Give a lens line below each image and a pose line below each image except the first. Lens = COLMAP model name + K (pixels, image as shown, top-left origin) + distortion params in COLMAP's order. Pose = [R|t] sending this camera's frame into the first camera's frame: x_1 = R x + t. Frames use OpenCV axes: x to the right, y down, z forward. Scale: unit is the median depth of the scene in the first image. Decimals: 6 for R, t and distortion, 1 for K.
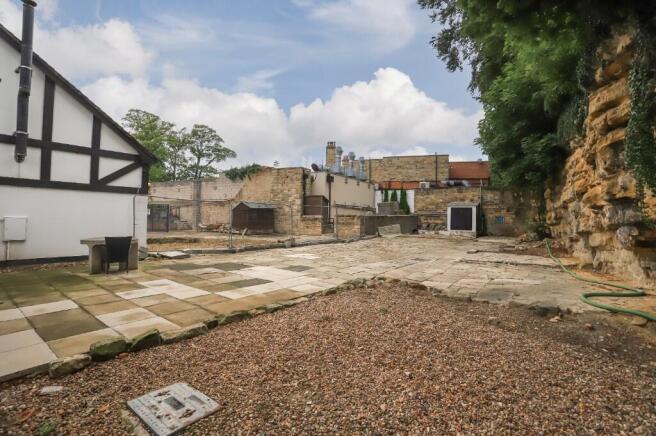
lens RADIAL K [[323.3, 0, 332.0], [0, 323.3, 217.5], [0, 0, 1]] dist [-0.033821, 0.012818]
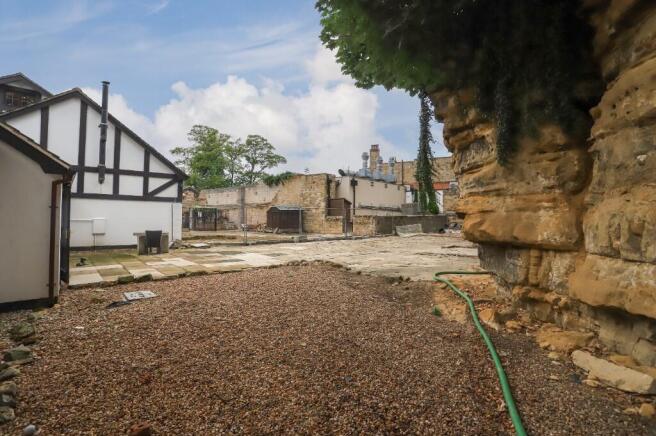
lens RADIAL K [[323.3, 0, 327.4], [0, 323.3, 217.5], [0, 0, 1]] dist [-0.033821, 0.012818]
pose [[0.981819, -0.007590, -0.189666, 0.127513], [0.007061, 0.999969, -0.003465, 0.001899], [0.189686, 0.002063, 0.981843, -0.104476]]
